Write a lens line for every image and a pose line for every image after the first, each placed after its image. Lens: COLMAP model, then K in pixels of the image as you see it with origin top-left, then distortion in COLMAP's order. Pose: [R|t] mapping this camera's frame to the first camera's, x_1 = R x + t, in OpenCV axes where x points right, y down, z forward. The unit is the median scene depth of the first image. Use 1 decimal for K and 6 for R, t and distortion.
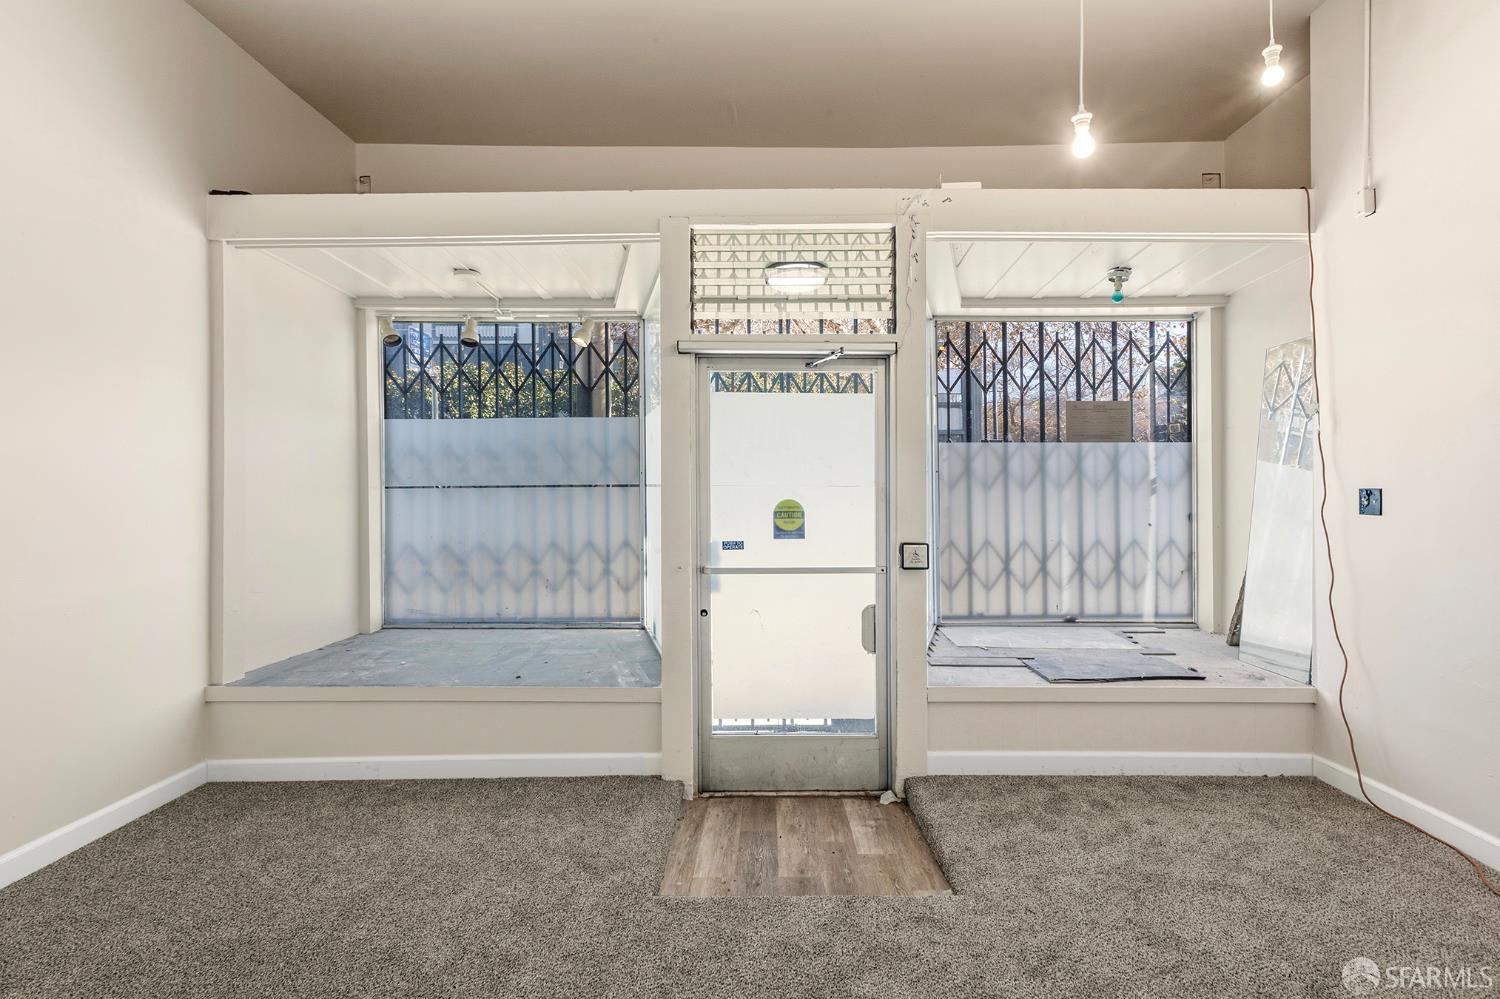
lens RADIAL K [[692.7, 0, 739.2], [0, 692.7, 483.4], [0, 0, 1]] dist [0.009642, -0.001863]
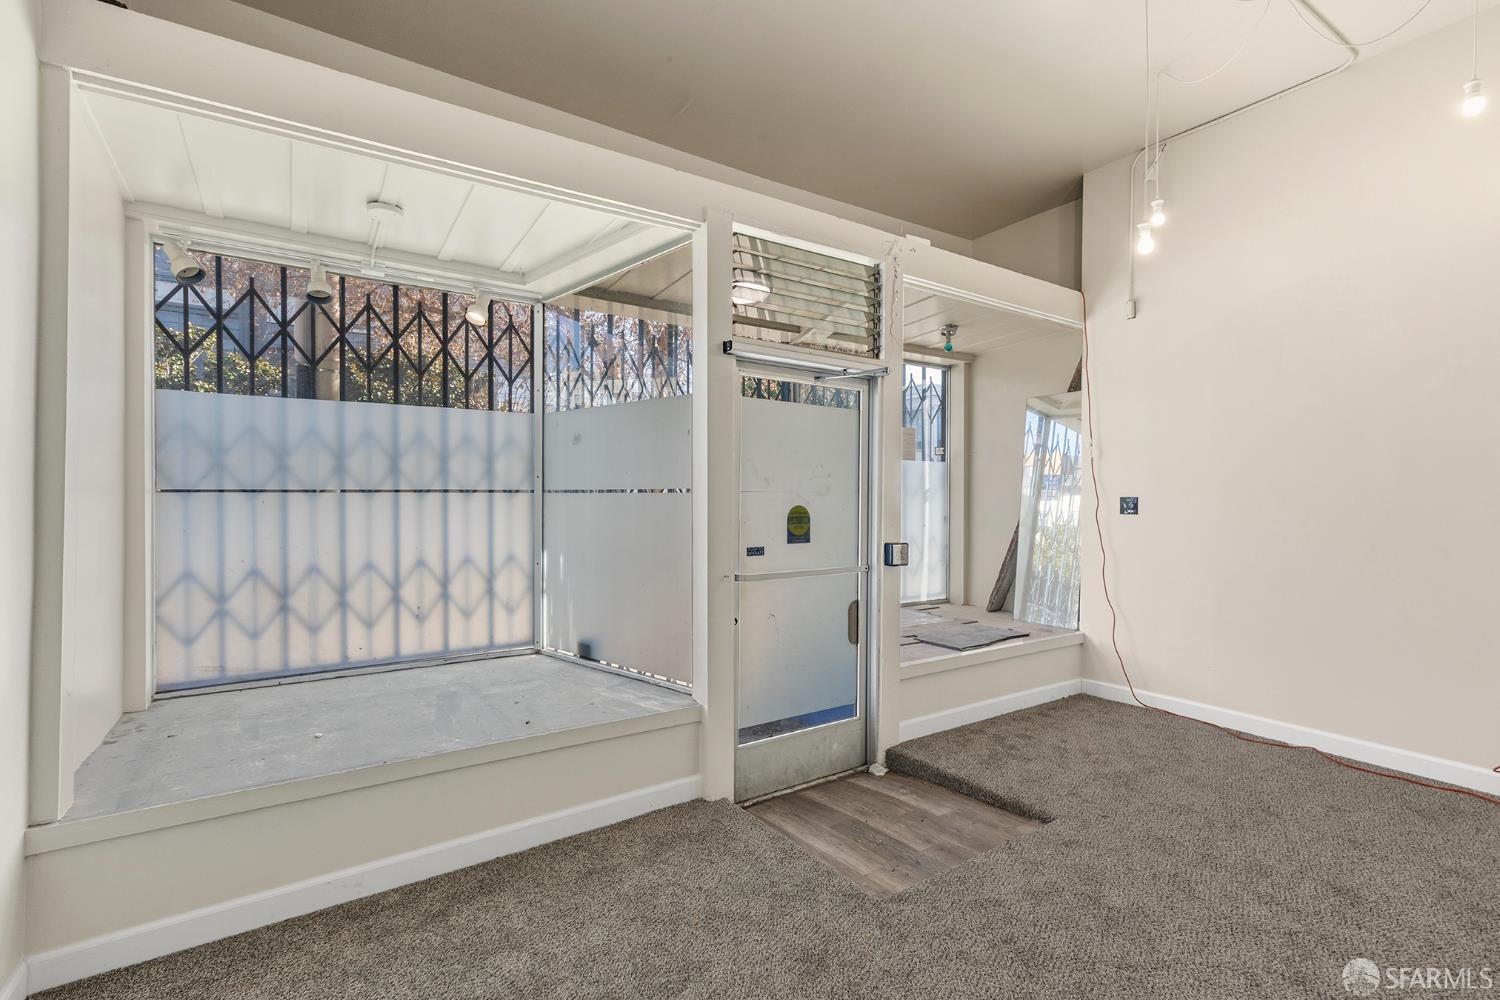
lens RADIAL K [[692.7, 0, 685.0], [0, 692.7, 493.0], [0, 0, 1]] dist [0.009642, -0.001863]
pose [[0.837127, 0.007327, 0.546959, -0.653190], [-0.008545, 0.999963, -0.000319, 0.006172], [-0.546941, -0.004407, 0.837159, 0.223844]]
